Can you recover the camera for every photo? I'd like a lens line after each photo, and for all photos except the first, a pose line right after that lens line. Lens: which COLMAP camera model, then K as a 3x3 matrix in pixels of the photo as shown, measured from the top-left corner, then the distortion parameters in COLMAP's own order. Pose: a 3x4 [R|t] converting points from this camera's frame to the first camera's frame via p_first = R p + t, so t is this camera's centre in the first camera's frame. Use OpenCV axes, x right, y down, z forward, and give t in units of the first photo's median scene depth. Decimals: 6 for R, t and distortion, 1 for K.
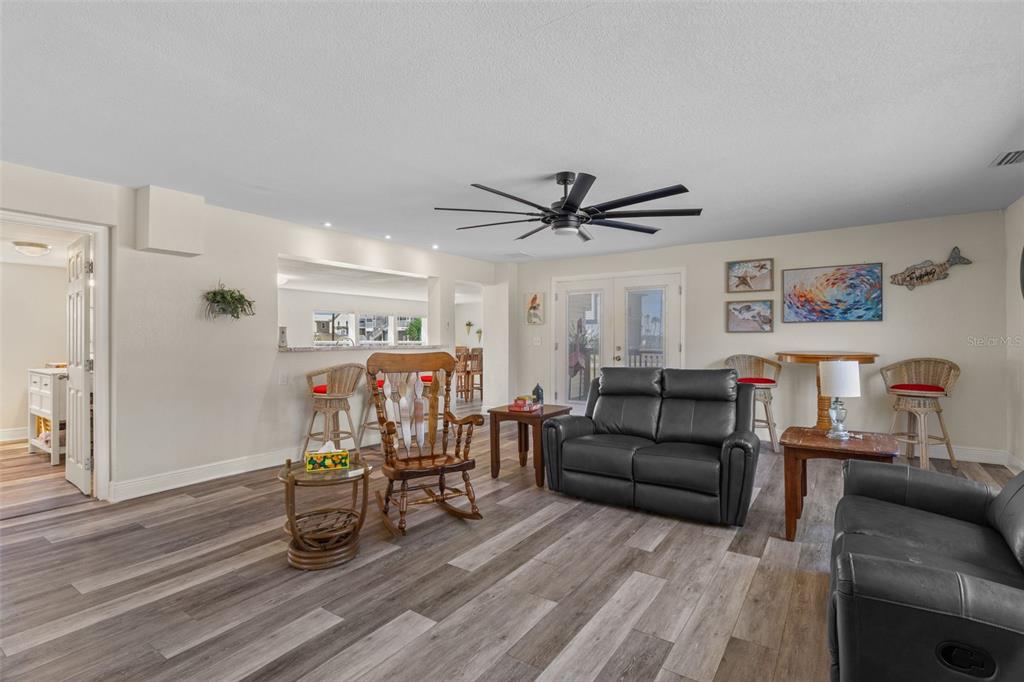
lens RADIAL K [[483.7, 0, 511.4], [0, 483.7, 338.7], [0, 0, 1]] dist [0.000237, -0.000098]
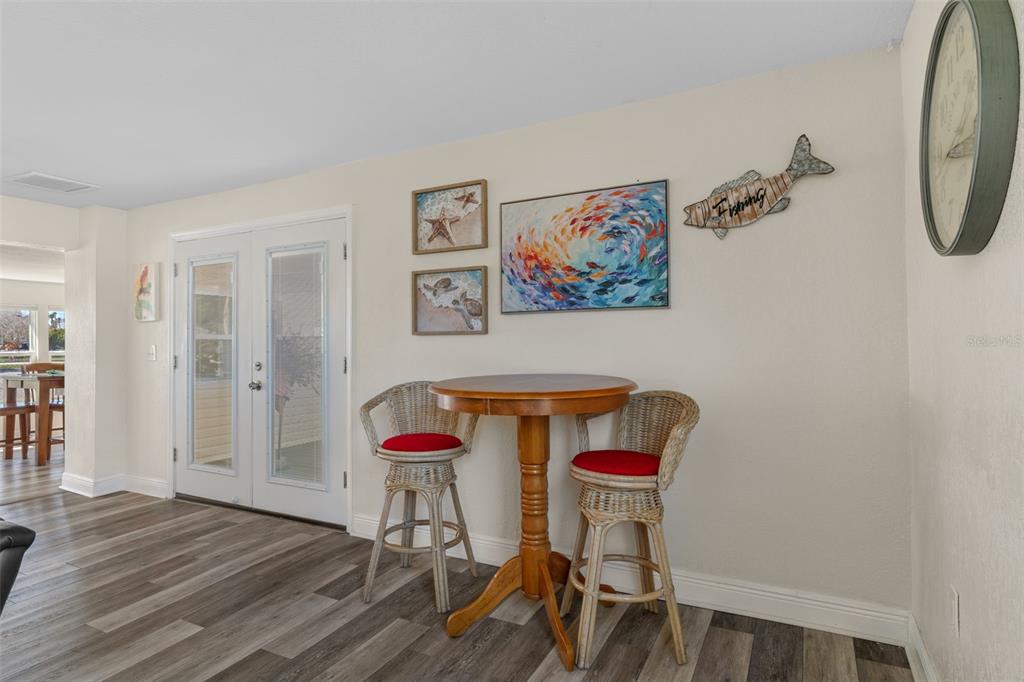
lens RADIAL K [[548.9, 0, 512.0], [0, 548.9, 341.0], [0, 0, 1]] dist [-0.000413, 0.000338]
pose [[0.989781, -0.010972, 0.142171, 0.528213], [0.010465, 0.999936, 0.004316, -0.008798], [-0.142210, -0.002784, 0.989833, 0.492963]]
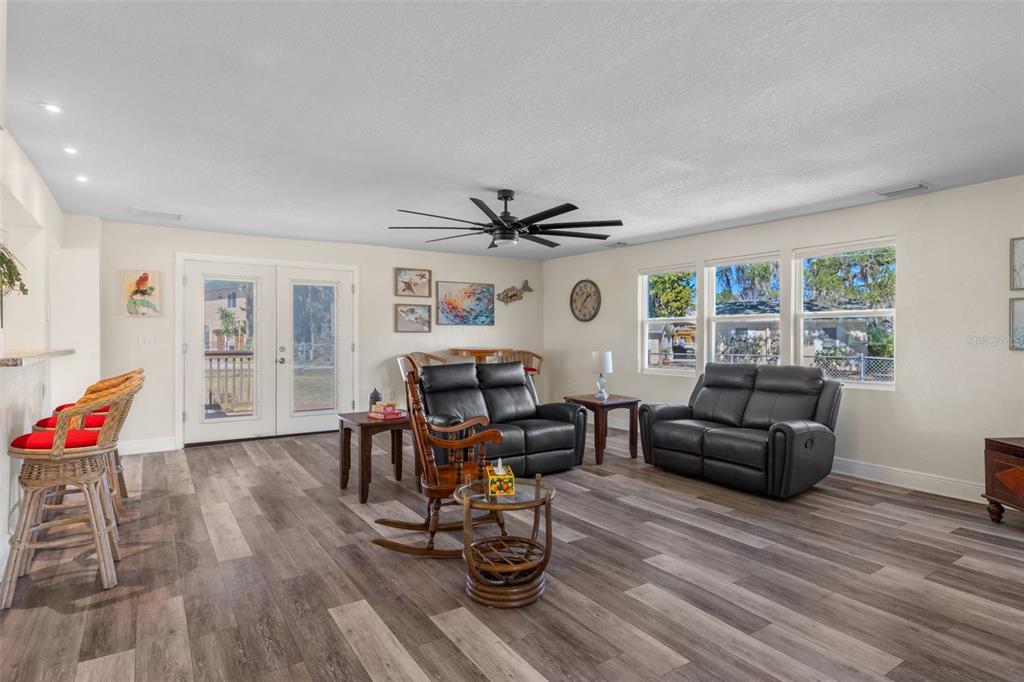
lens RADIAL K [[548.9, 0, 512.0], [0, 548.9, 341.0], [0, 0, 1]] dist [-0.000413, 0.000338]
pose [[0.373321, -0.006559, 0.927679, -0.690371], [-0.002024, 0.999967, 0.007884, -0.003358], [-0.927700, -0.004821, 0.373295, 0.334495]]
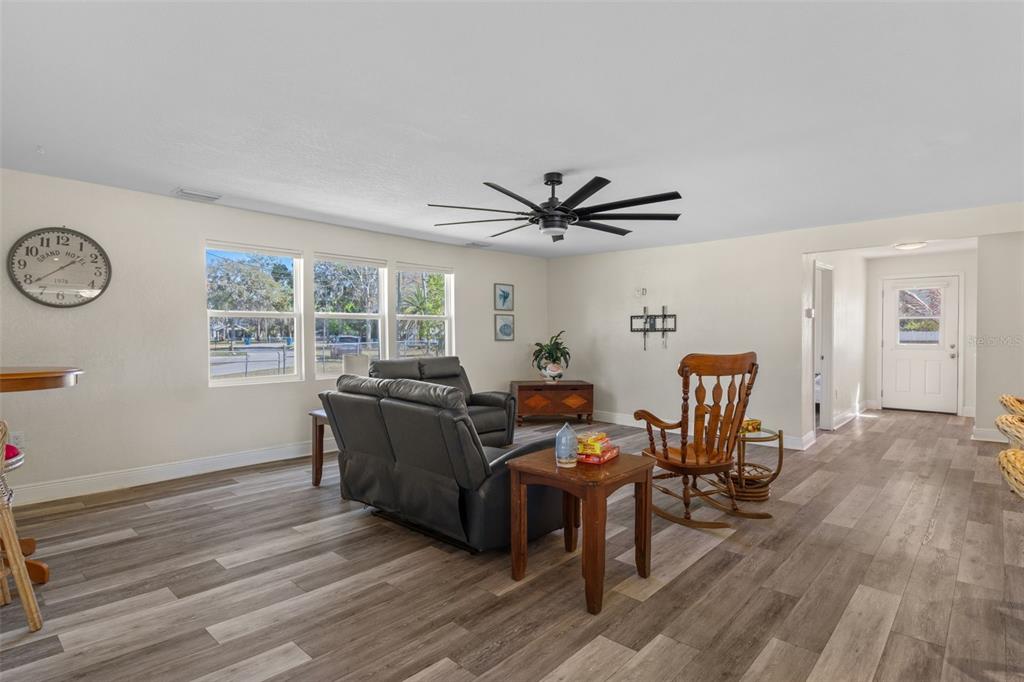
lens RADIAL K [[534.7, 0, 520.5], [0, 534.7, 337.2], [0, 0, 1]] dist [0.005714, 0.000537]
pose [[-0.992035, 0.000812, 0.125963, 0.025602], [0.002051, 0.999951, 0.009707, -0.008186], [-0.125949, 0.009888, -0.991987, 1.383966]]
